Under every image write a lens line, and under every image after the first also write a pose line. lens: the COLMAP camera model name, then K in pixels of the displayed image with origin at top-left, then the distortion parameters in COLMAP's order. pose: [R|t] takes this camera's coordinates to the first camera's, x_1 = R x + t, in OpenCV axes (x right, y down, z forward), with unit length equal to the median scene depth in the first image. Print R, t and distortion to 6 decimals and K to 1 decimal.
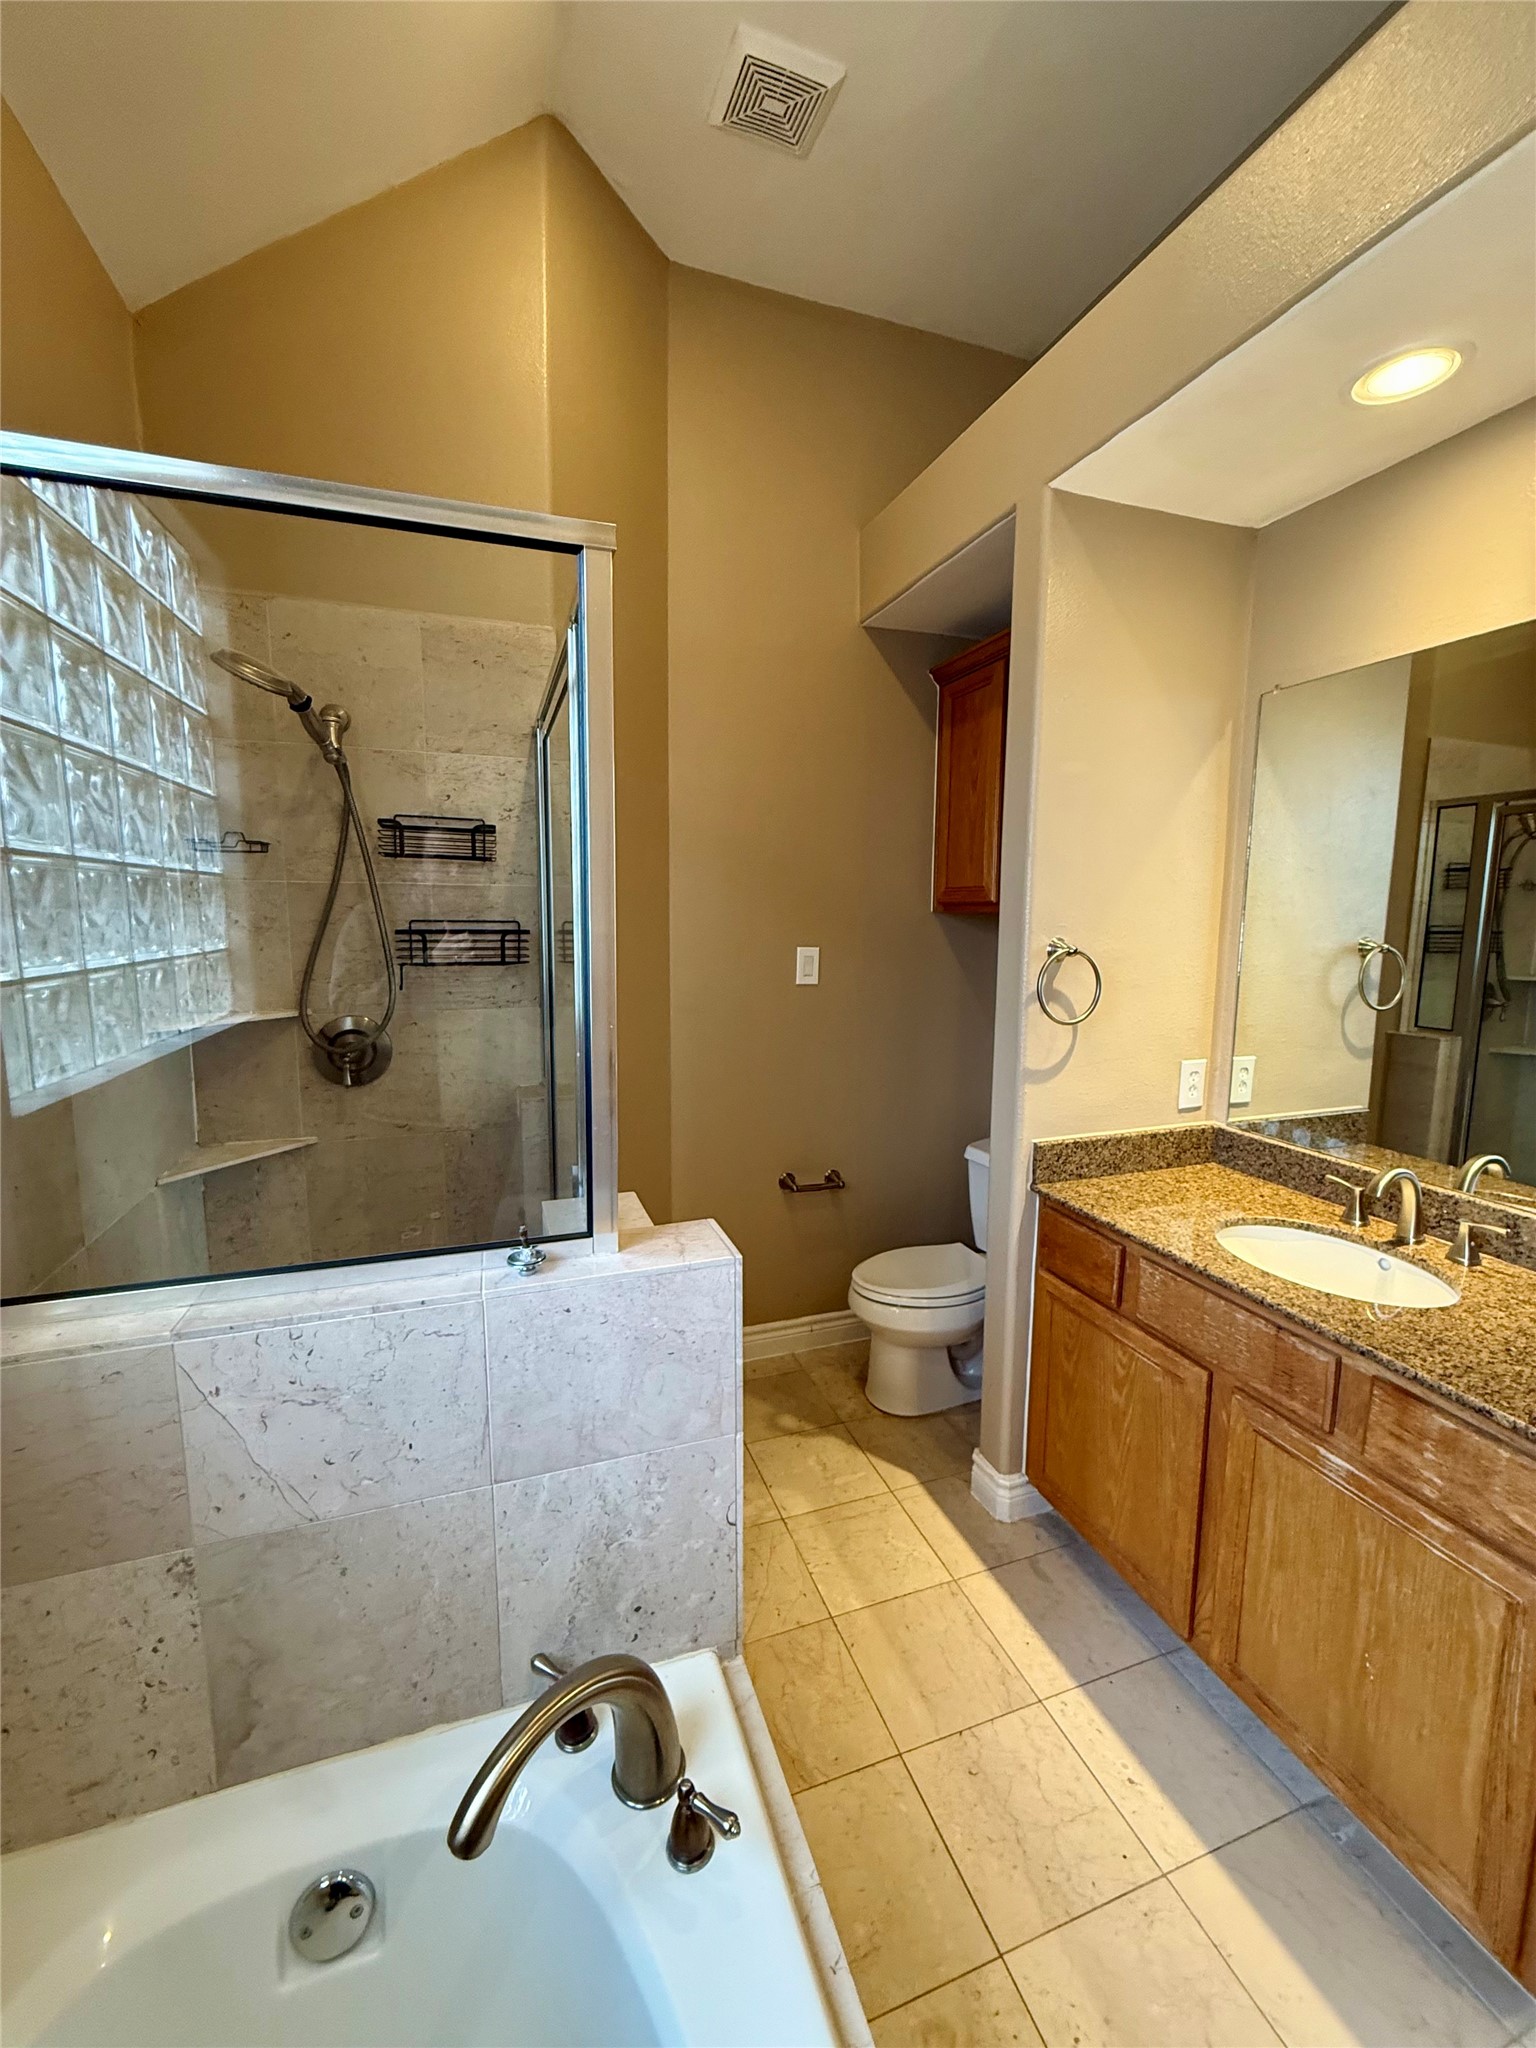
lens RADIAL K [[819.5, 0, 765.2], [0, 819.5, 1021.4], [0, 0, 1]] dist [-0.003017, 0.000659]
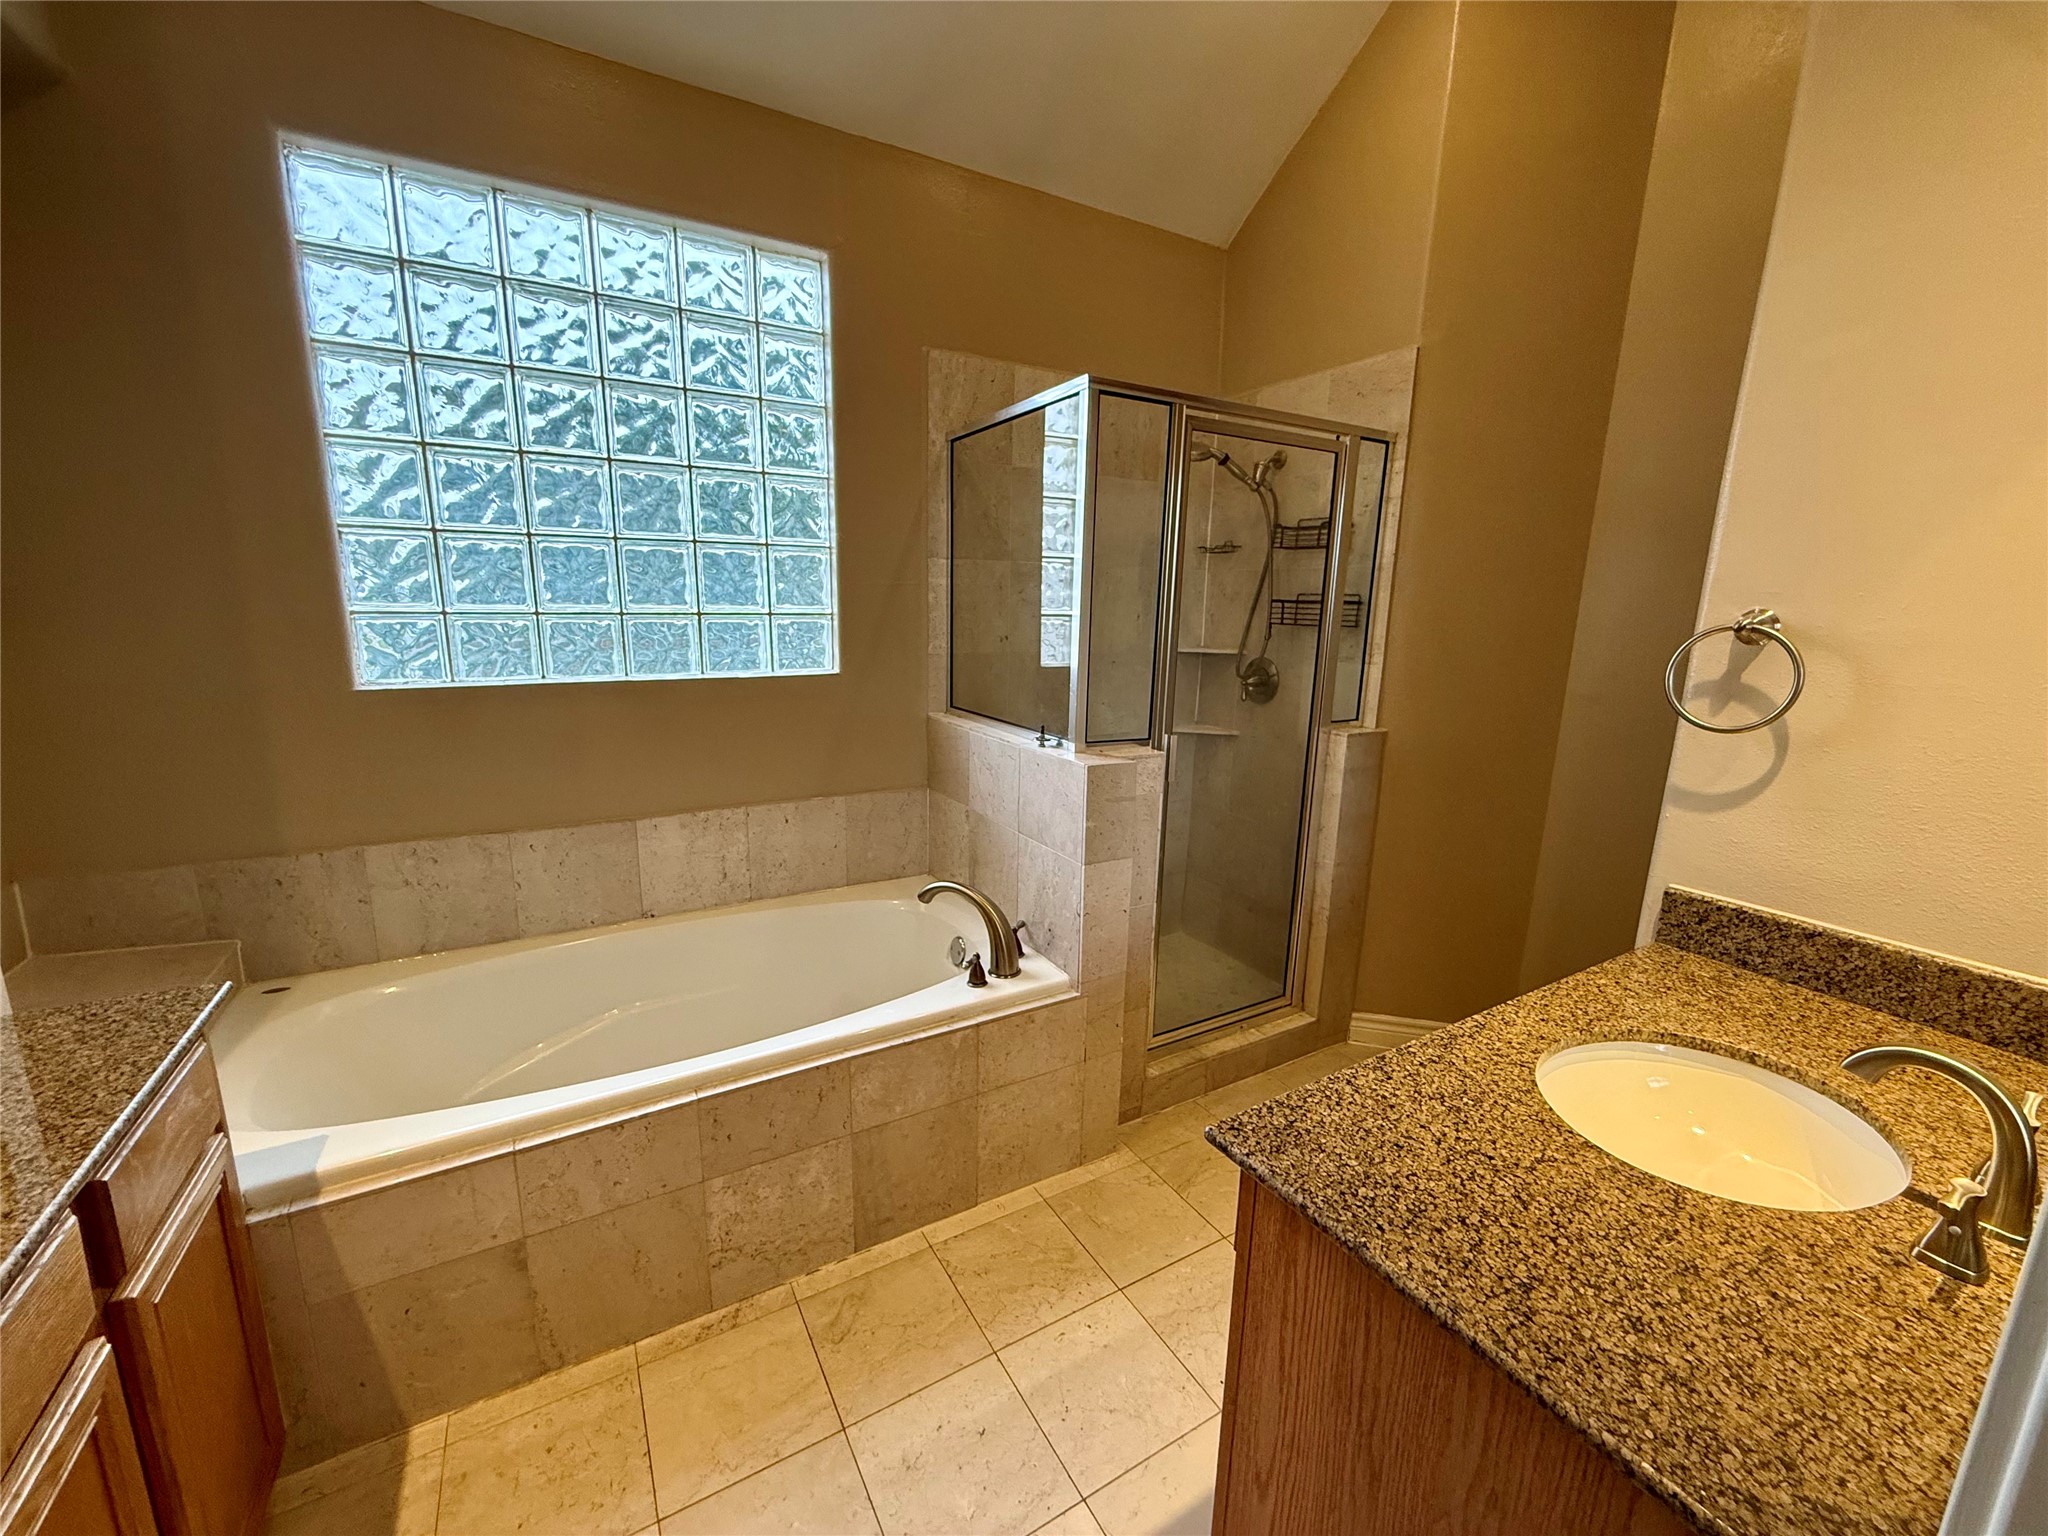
lens RADIAL K [[819.5, 0, 1020.9], [0, 819.5, 772.4], [0, 0, 1]] dist [-0.003017, 0.000659]
pose [[0.187546, 0.201036, -0.961463, 0.930083], [-0.148607, 0.973372, 0.174538, 0.003956], [0.970949, 0.110146, 0.212427, 0.259994]]
